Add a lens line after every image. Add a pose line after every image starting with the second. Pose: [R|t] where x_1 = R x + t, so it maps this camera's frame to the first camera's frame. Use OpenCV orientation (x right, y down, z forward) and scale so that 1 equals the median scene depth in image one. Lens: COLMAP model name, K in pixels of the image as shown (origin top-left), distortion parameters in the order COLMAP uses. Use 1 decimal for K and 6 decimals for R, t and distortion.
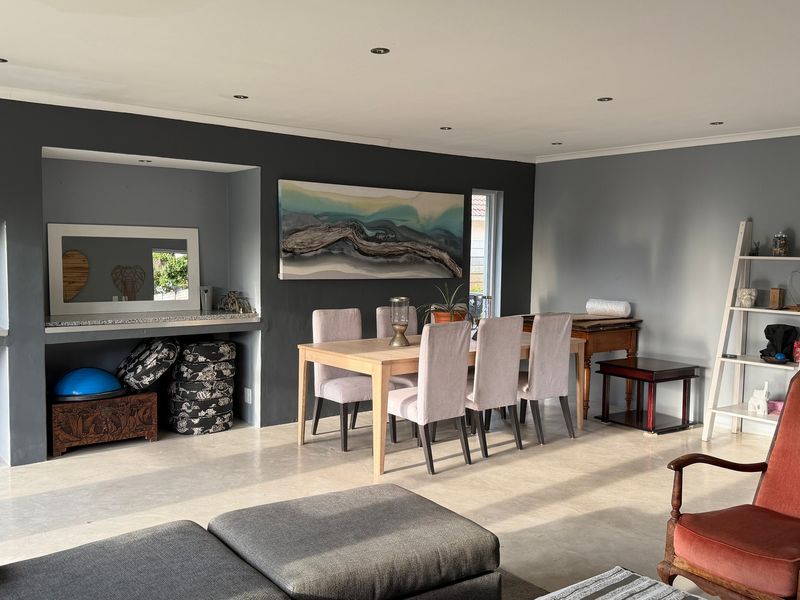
lens RADIAL K [[747.0, 0, 411.7], [0, 747.0, 301.0], [0, 0, 1]] dist [0.104748, -0.207614]
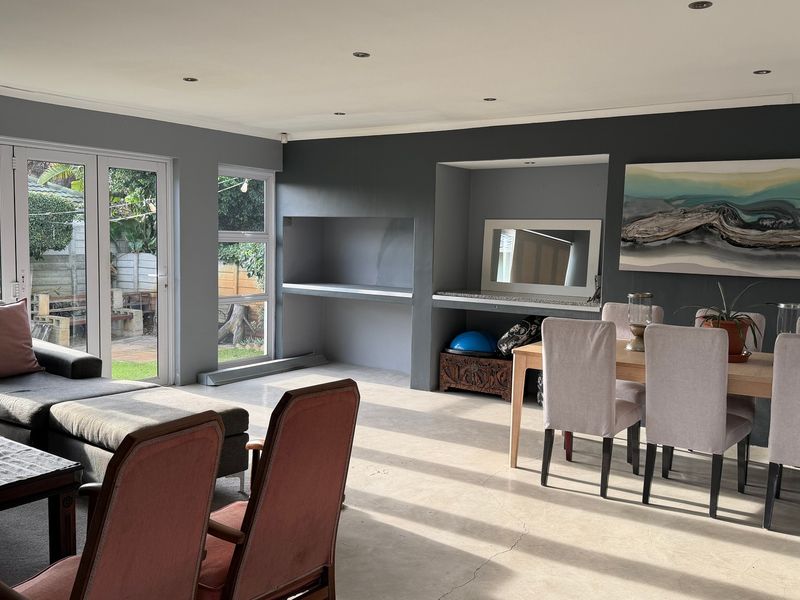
lens RADIAL K [[747.0, 0, 411.7], [0, 747.0, 301.0], [0, 0, 1]] dist [0.104748, -0.207614]
pose [[0.272044, 0.072542, -0.959547, 0.648444], [-0.084419, 0.995109, 0.051297, -0.015773], [0.958575, 0.067049, 0.276837, 0.469296]]
